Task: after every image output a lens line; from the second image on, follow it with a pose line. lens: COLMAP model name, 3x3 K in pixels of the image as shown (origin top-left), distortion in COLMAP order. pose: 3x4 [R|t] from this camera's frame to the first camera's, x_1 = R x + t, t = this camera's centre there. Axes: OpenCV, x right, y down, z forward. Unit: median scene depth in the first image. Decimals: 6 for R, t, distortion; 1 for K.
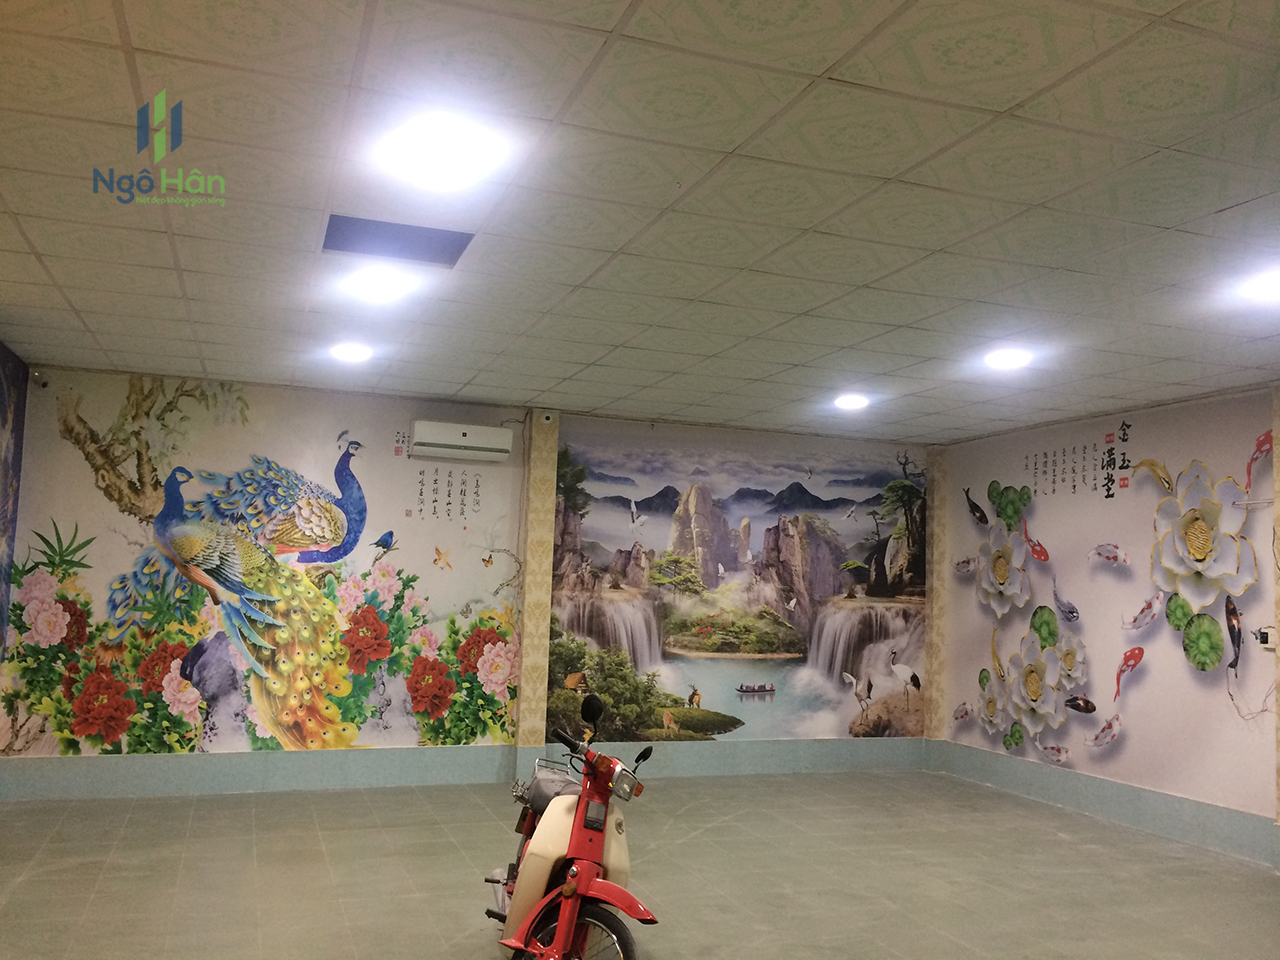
lens RADIAL K [[1091.1, 0, 646.4], [0, 1091.1, 485.4], [0, 0, 1]] dist [0.069610, -0.070690]
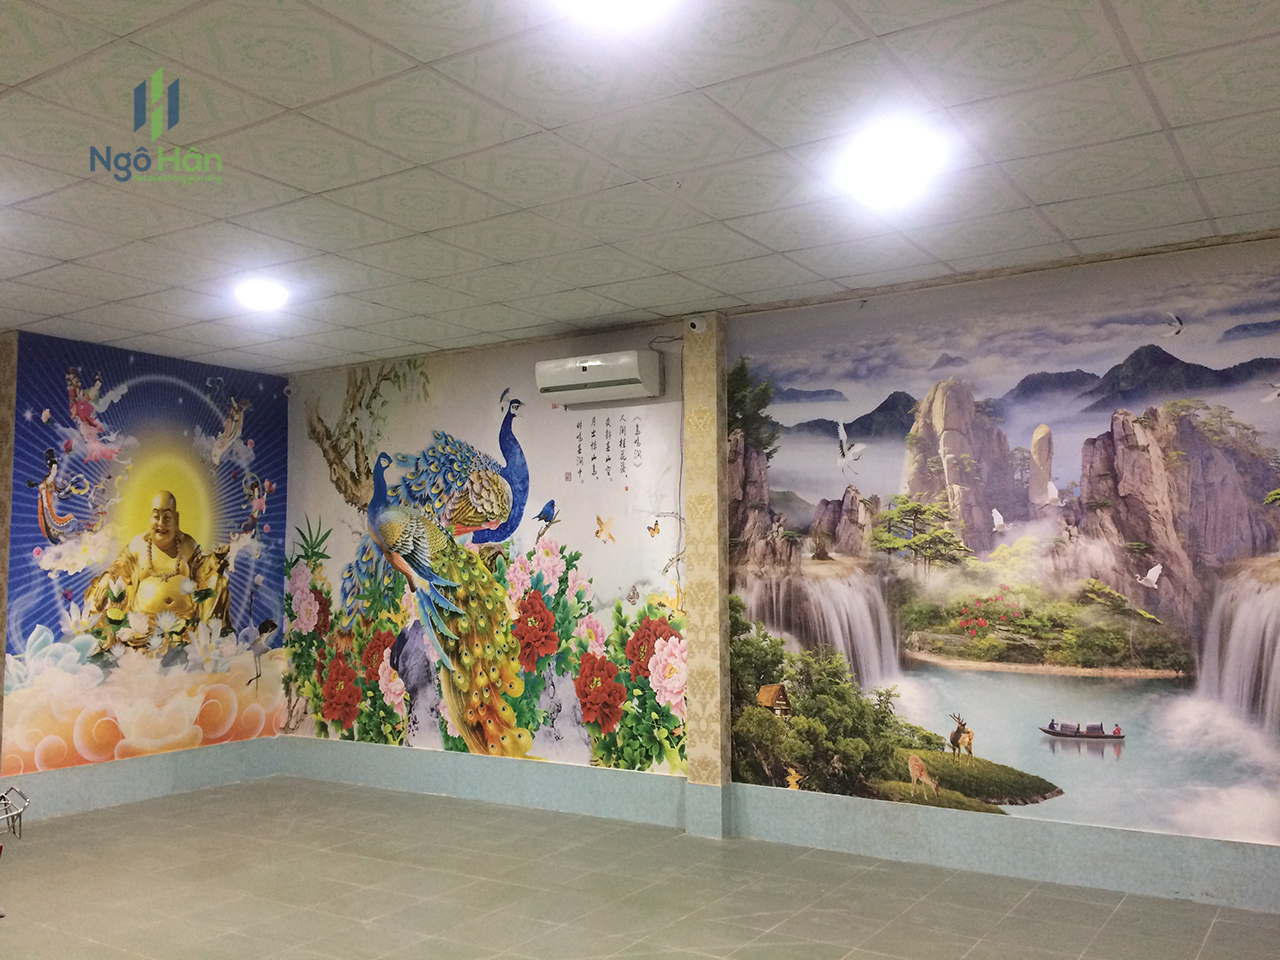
lens RADIAL K [[1091.1, 0, 640.3], [0, 1091.1, 469.2], [0, 0, 1]] dist [0.069610, -0.070690]
pose [[0.613318, -0.102325, -0.783180, 0.445337], [0.102855, 0.993476, -0.049254, 0.064274], [0.783110, -0.050346, 0.619842, 0.527648]]
